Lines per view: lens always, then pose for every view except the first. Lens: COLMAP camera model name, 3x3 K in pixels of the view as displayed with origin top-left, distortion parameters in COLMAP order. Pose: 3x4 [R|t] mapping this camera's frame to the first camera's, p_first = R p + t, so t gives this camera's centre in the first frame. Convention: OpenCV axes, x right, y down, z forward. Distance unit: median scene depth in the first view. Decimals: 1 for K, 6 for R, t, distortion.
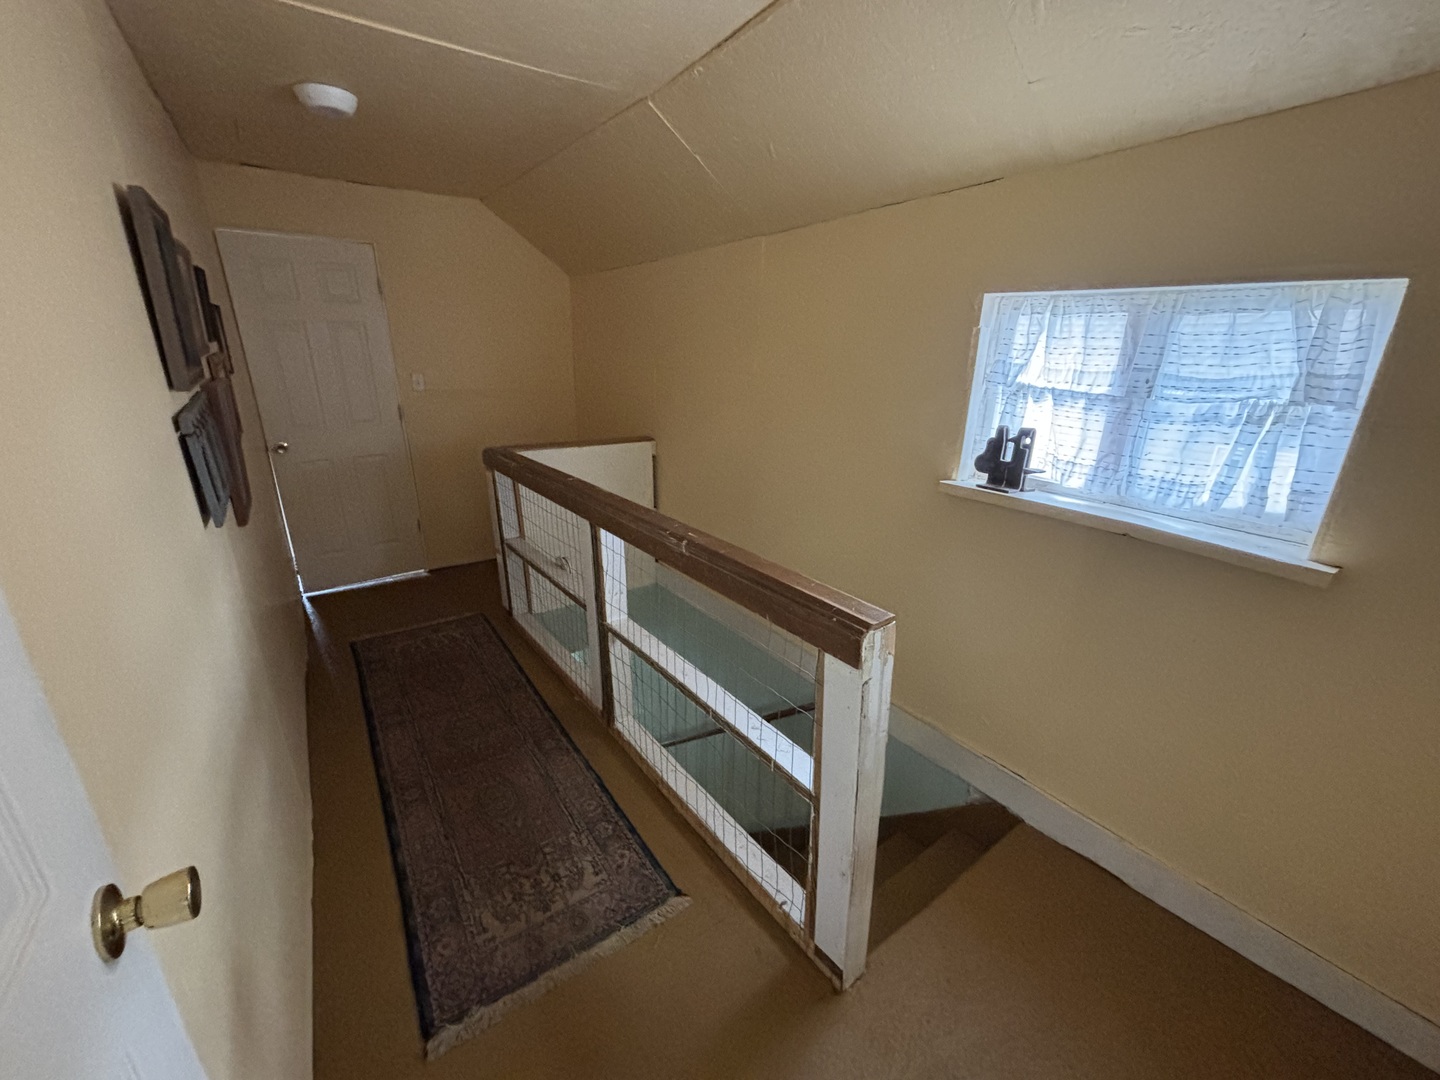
lens RADIAL K [[578.1, 0, 718.7], [0, 578.1, 545.4], [0, 0, 1]] dist [0.001161, -0.000517]
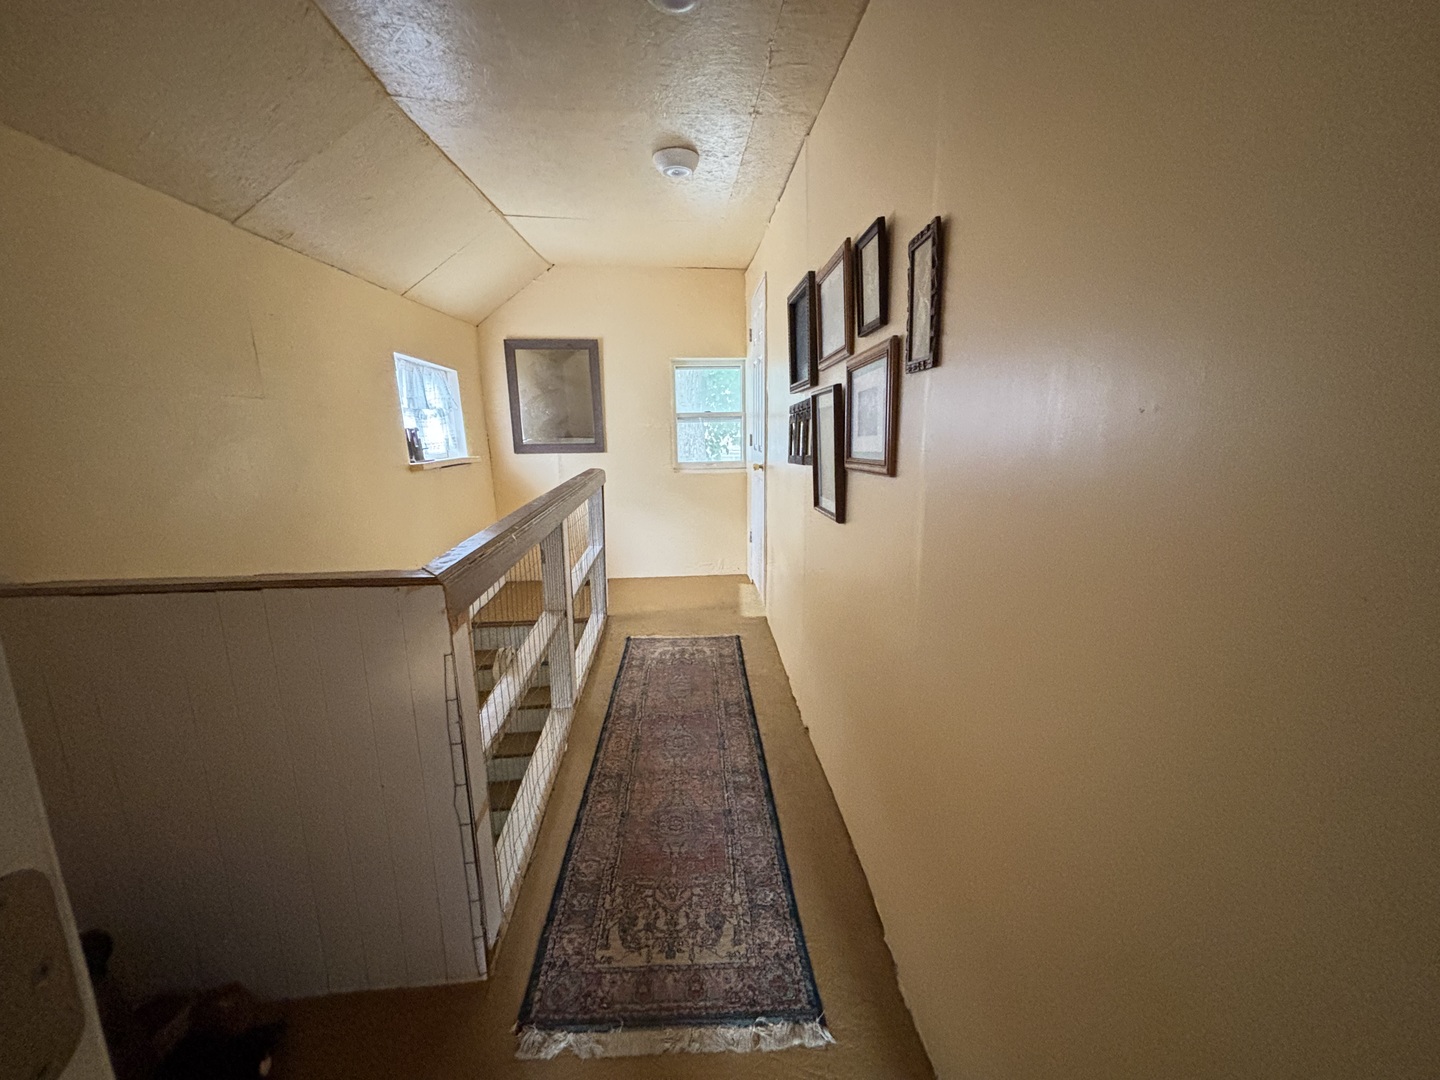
lens RADIAL K [[578.1, 0, 718.7], [0, 578.1, 545.4], [0, 0, 1]] dist [0.001161, -0.000517]
pose [[-0.846584, -0.097606, 0.523230, -1.281430], [0.189711, 0.863143, 0.467968, -0.552519], [-0.497298, 0.495437, -0.712206, 1.970334]]
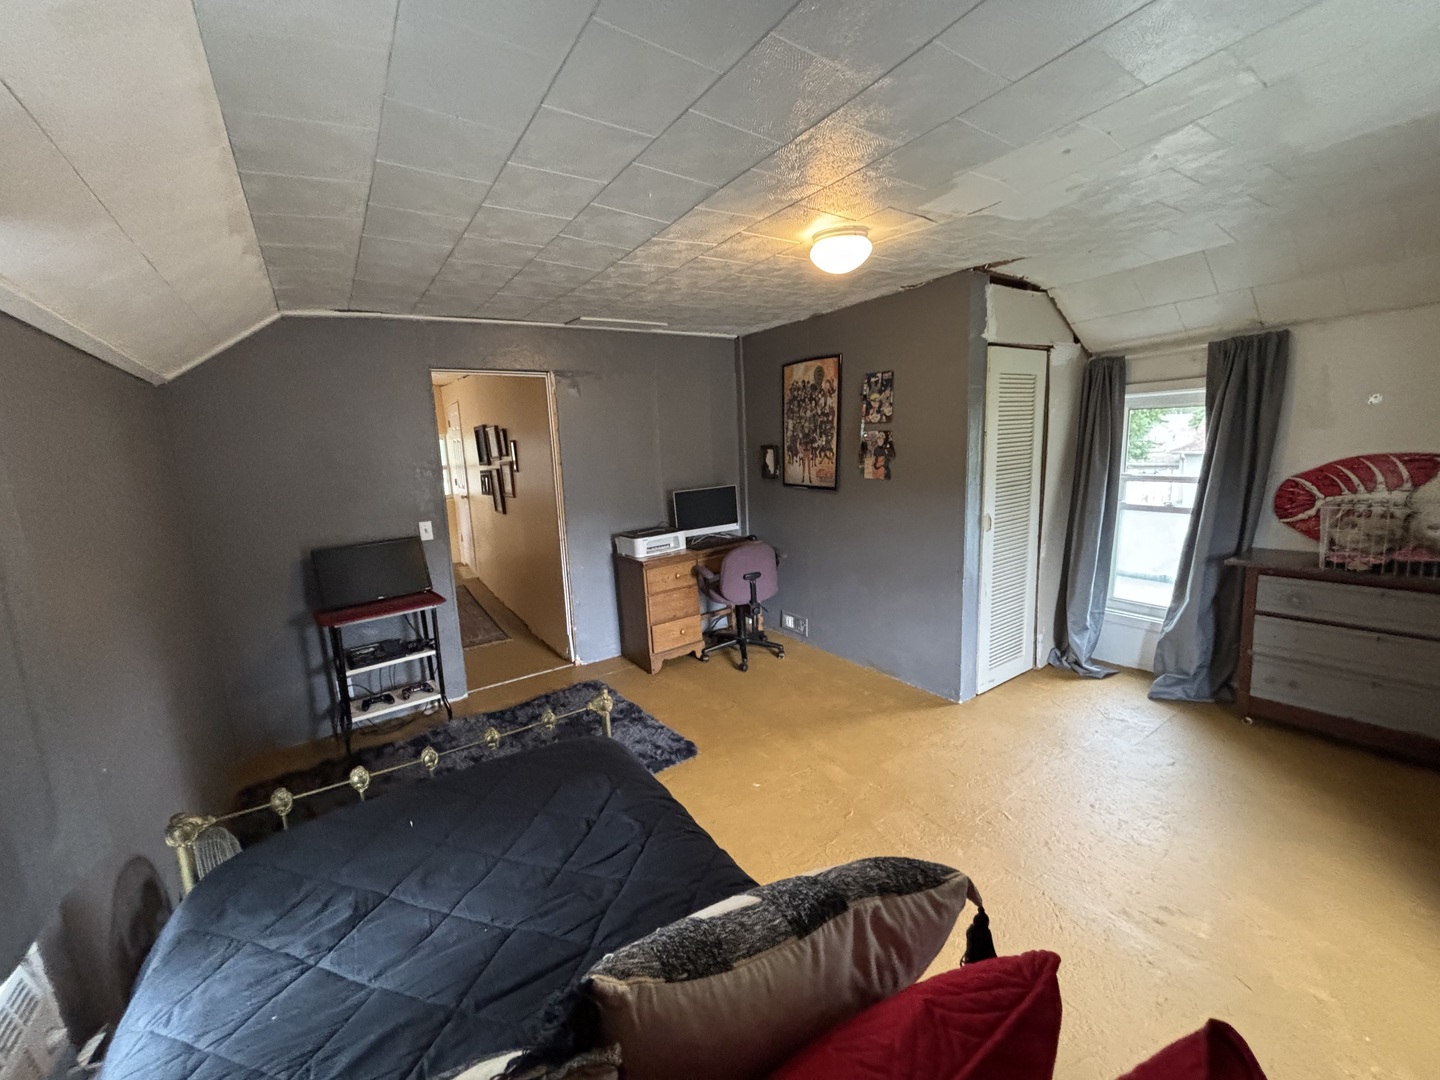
lens RADIAL K [[578.1, 0, 718.7], [0, 578.1, 545.4], [0, 0, 1]] dist [0.001161, -0.000517]
pose [[-0.998563, 0.023807, 0.048004, -2.175541], [0.044415, 0.868918, 0.492959, -1.355150], [-0.029976, 0.494383, -0.868727, 3.765495]]
